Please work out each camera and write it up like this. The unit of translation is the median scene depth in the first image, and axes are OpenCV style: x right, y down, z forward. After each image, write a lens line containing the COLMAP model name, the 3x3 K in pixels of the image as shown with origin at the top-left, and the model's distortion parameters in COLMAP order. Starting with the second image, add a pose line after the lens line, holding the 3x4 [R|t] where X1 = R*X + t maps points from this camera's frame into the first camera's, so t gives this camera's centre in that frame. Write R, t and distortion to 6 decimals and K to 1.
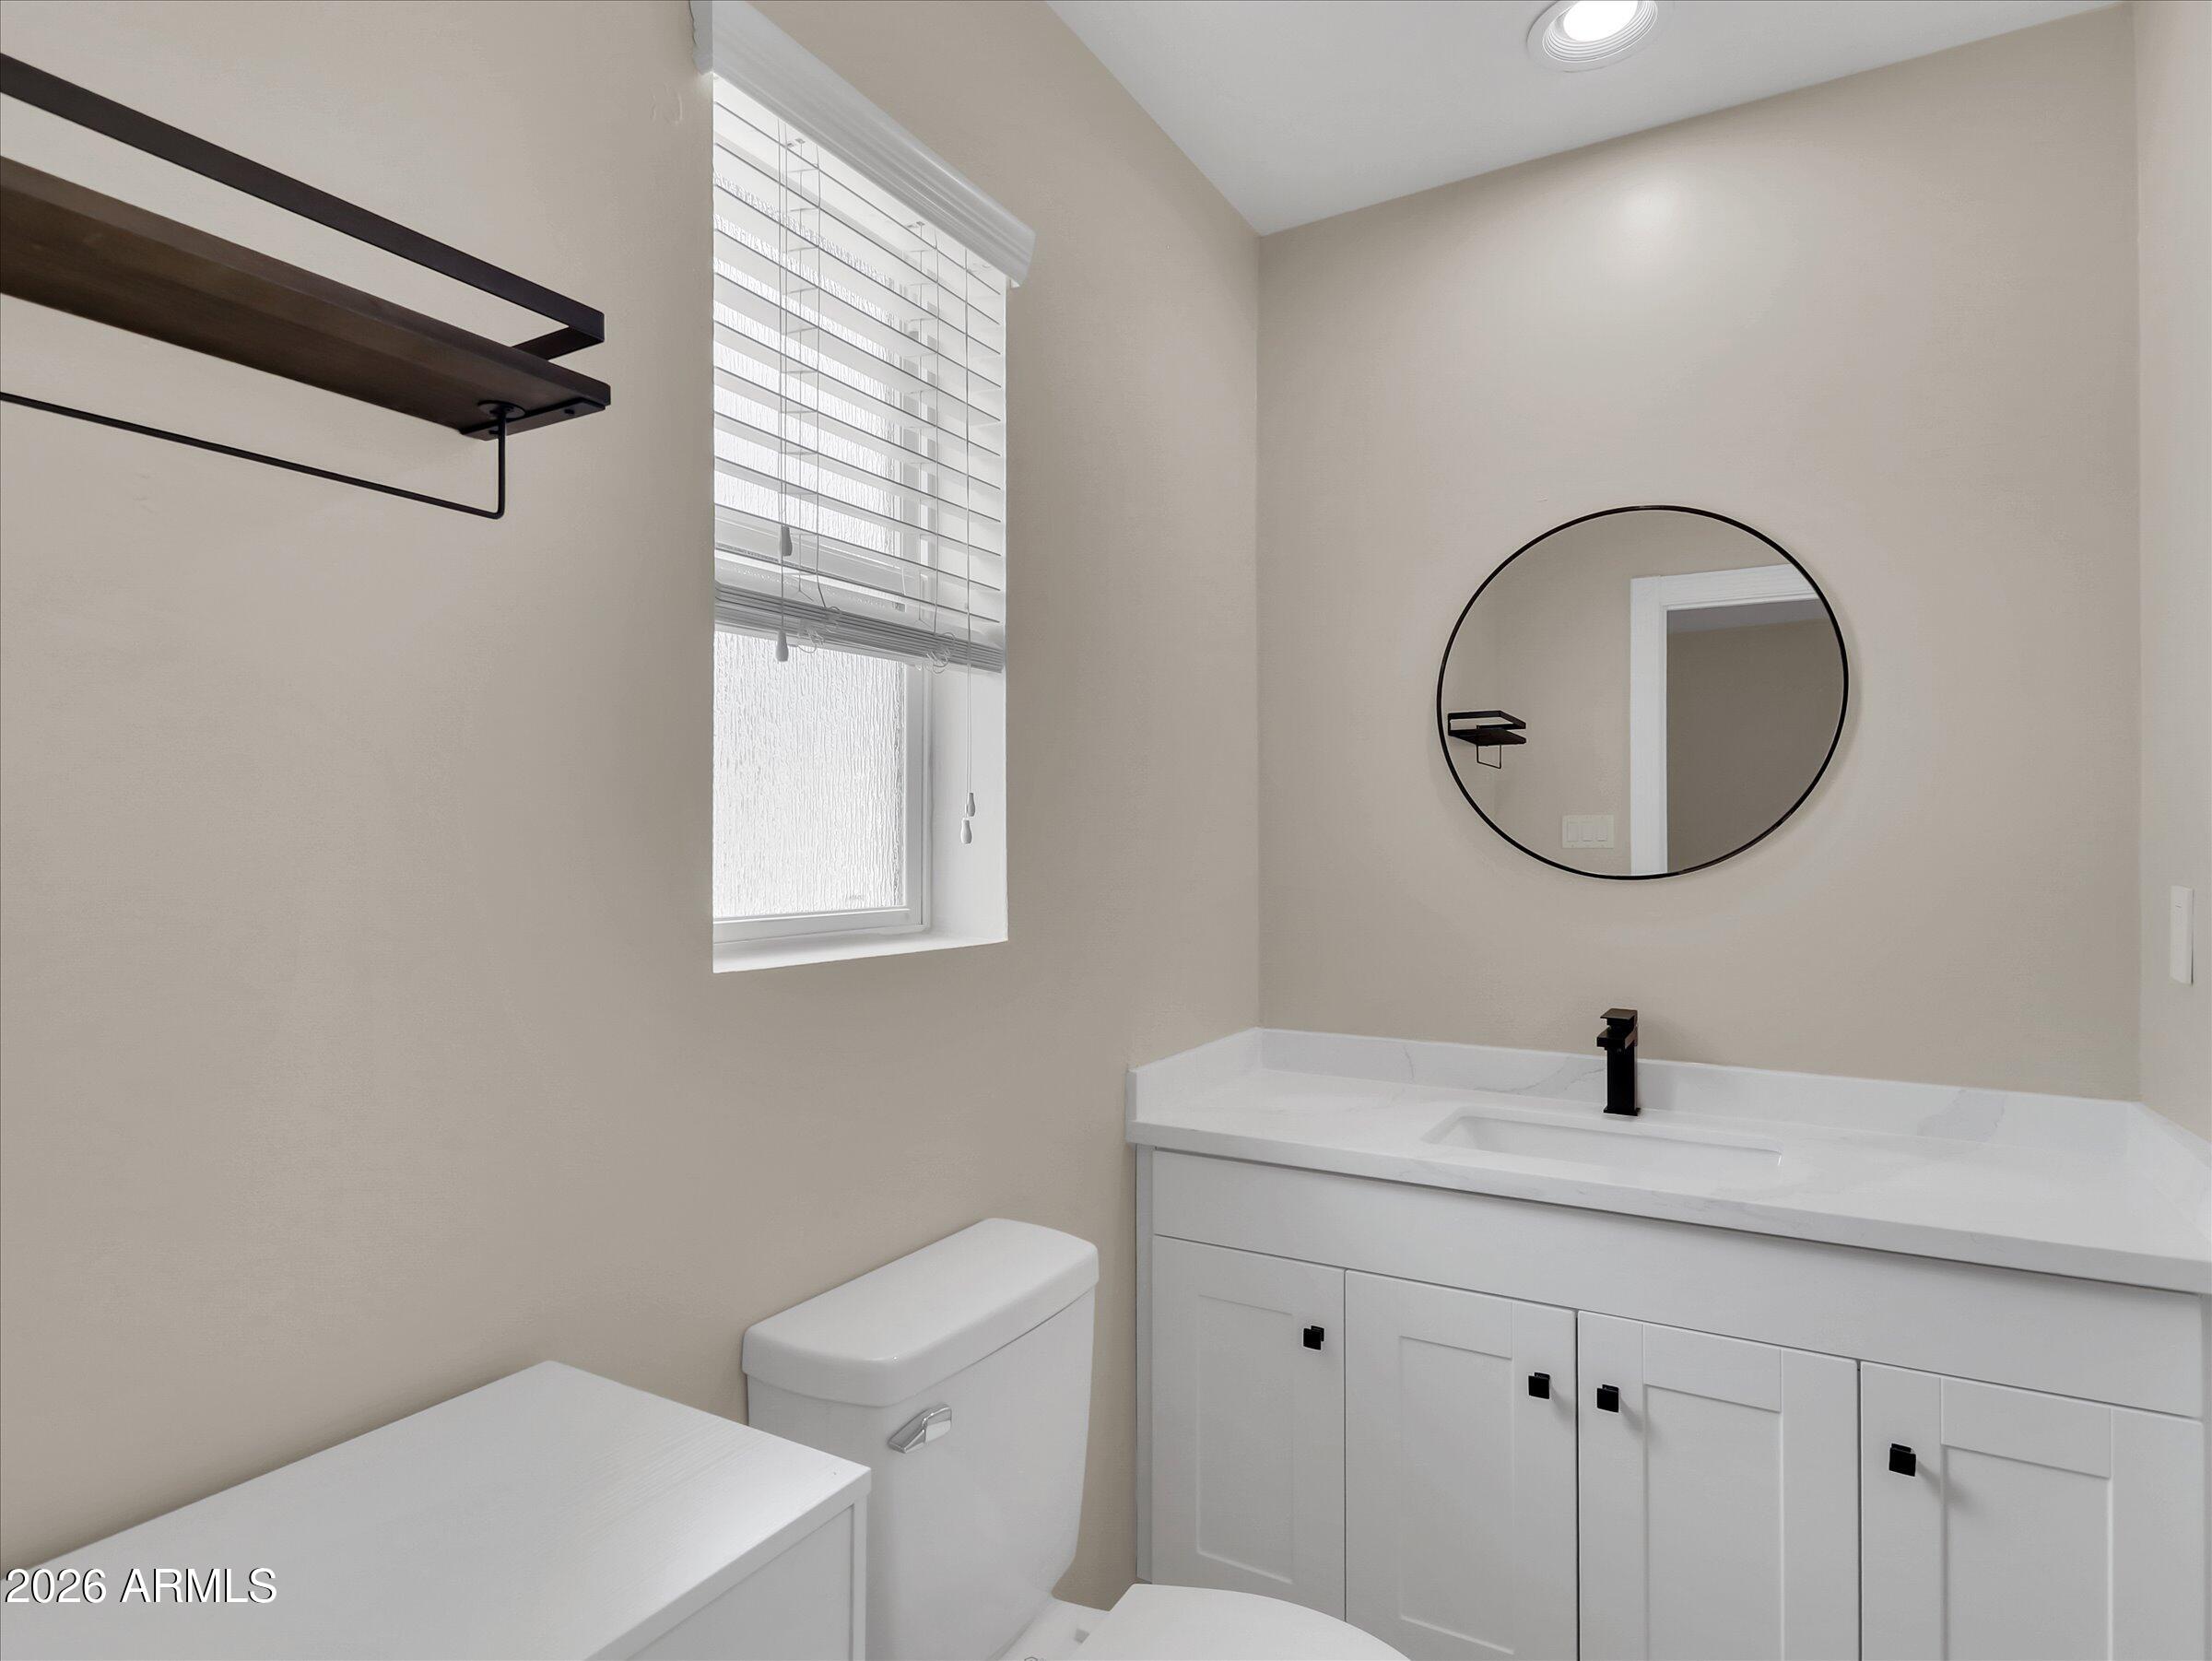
lens RADIAL K [[1123.1, 0, 1106.0], [0, 1123.1, 830.5], [0, 0, 1]] dist [0.026538, -0.012029]
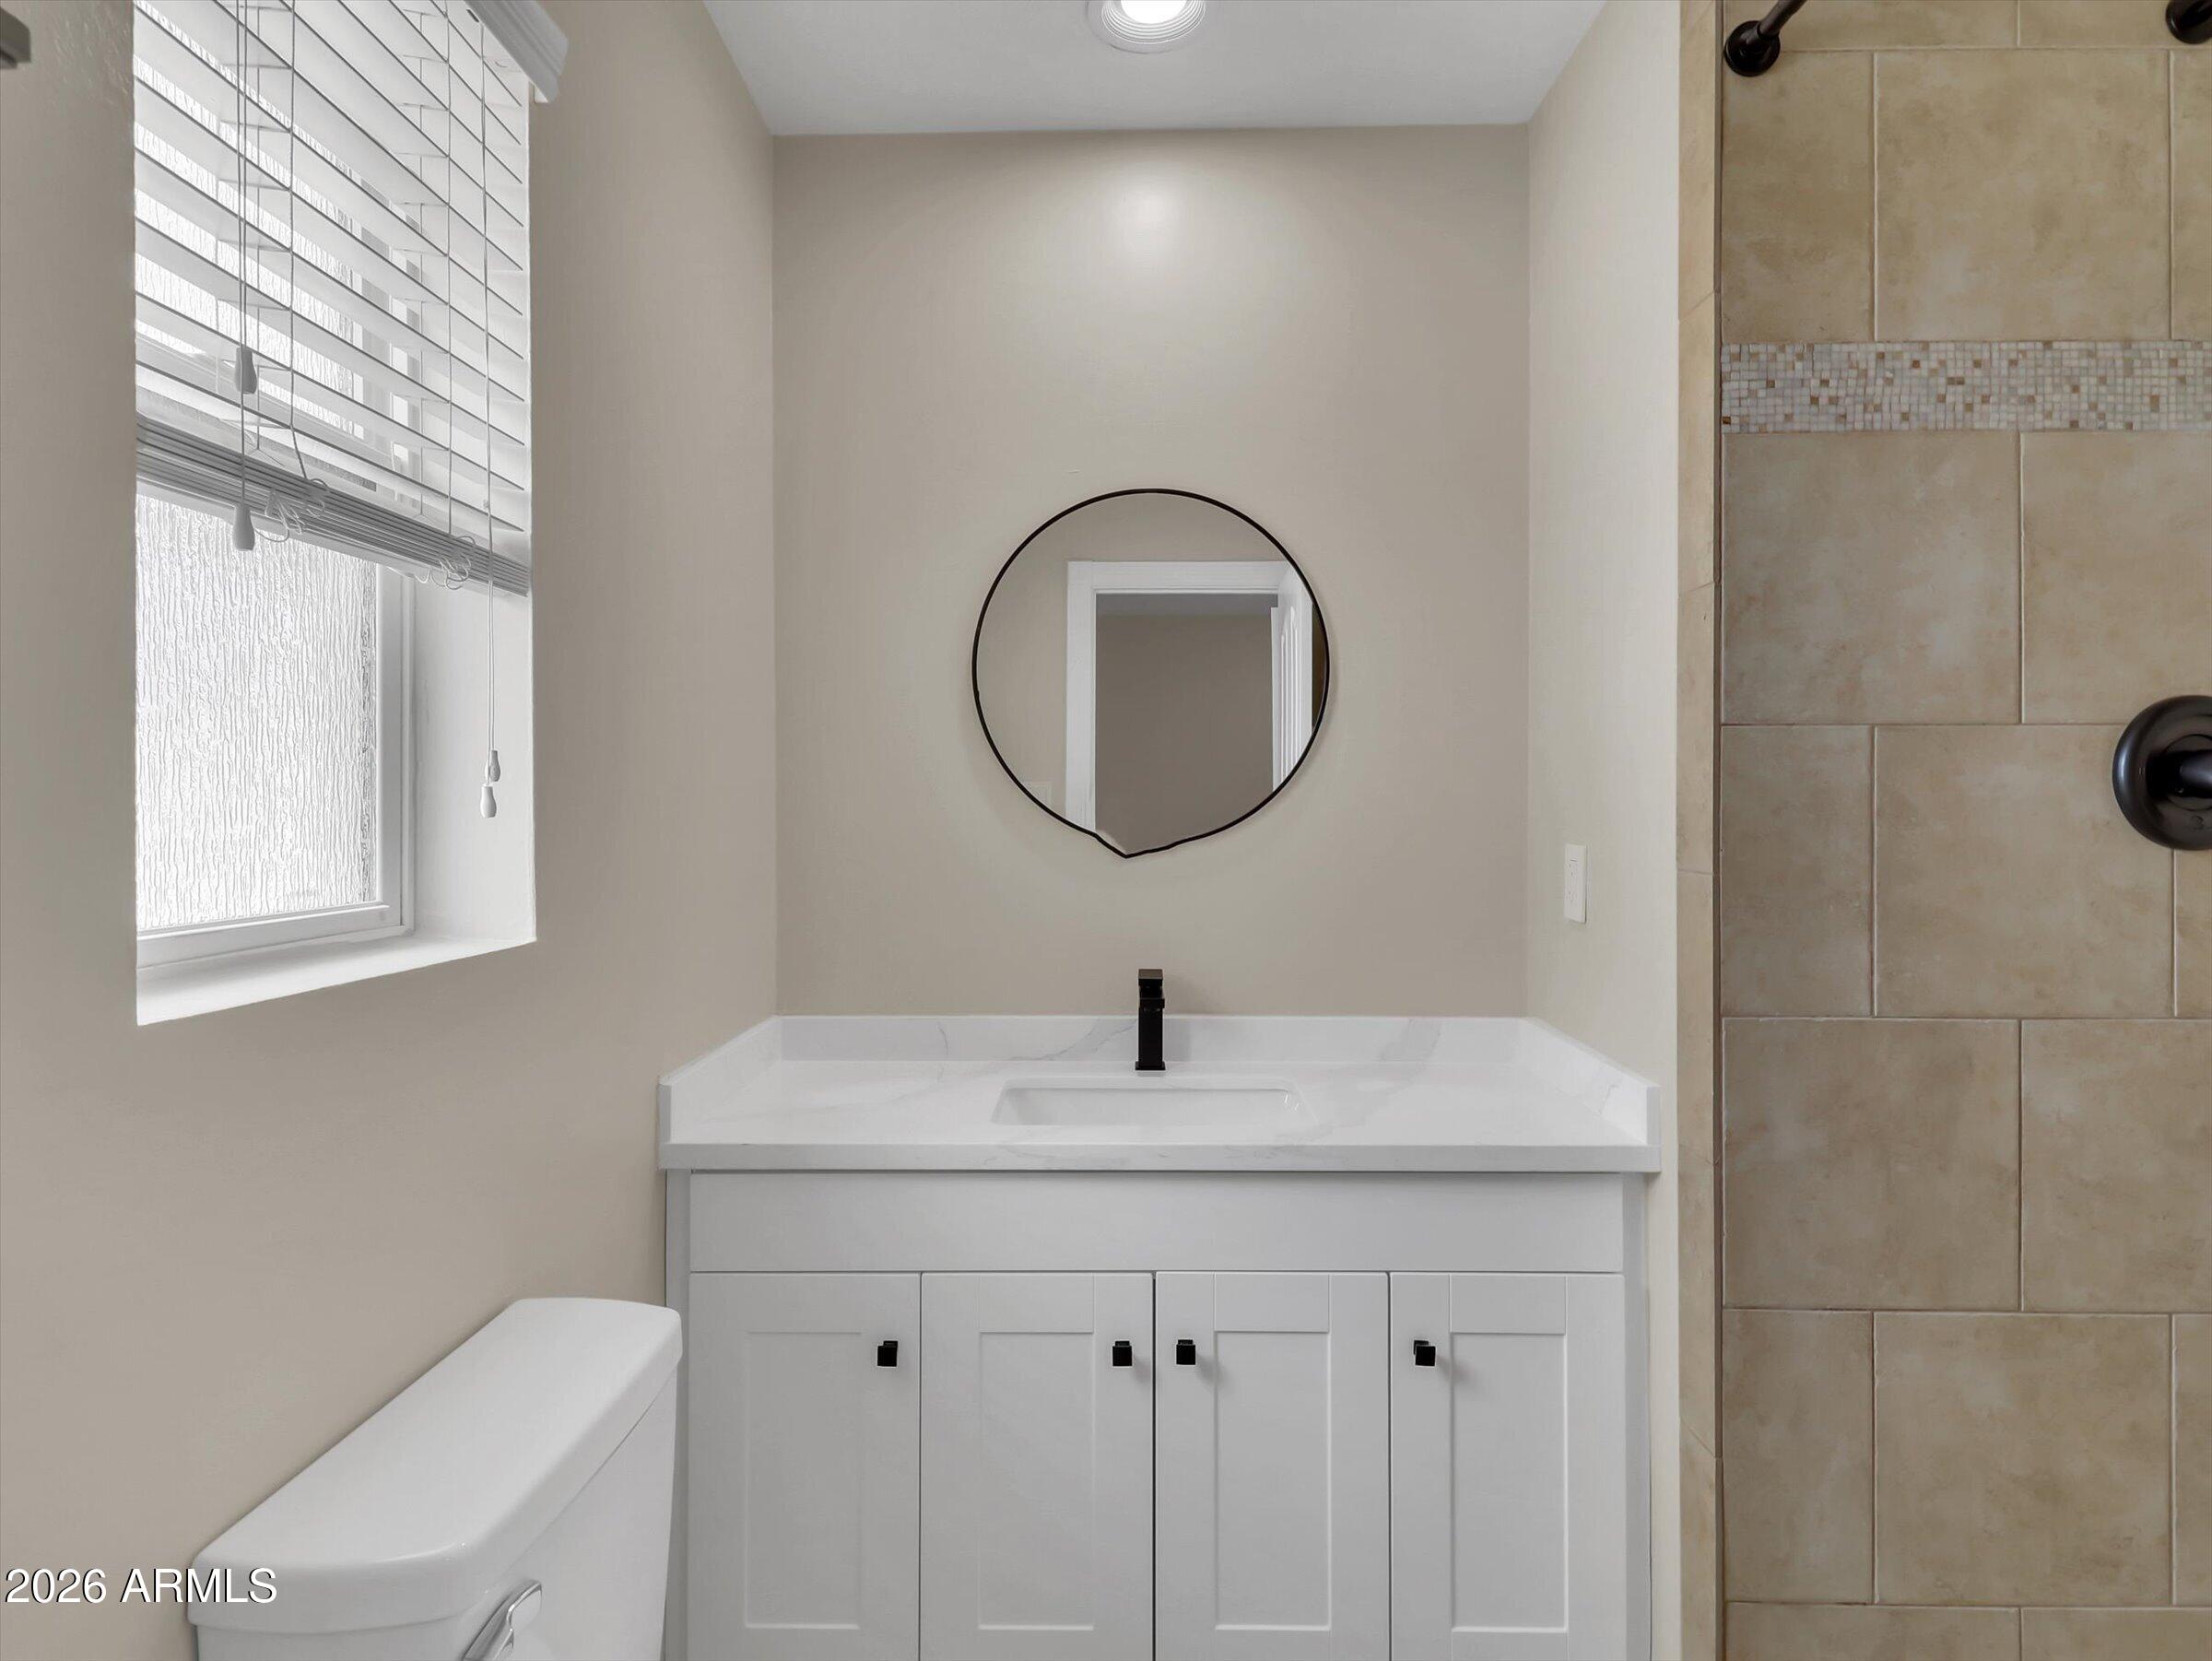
lens RADIAL K [[1160.0, 0, 1097.2], [0, 1160.0, 807.5], [0, 0, 1]] dist [0.021301, -0.001972]
pose [[0.892921, -0.003224, 0.450202, -0.103394], [-0.001268, 0.999952, 0.009675, -0.002864], [-0.450212, -0.009209, 0.892874, 0.100016]]
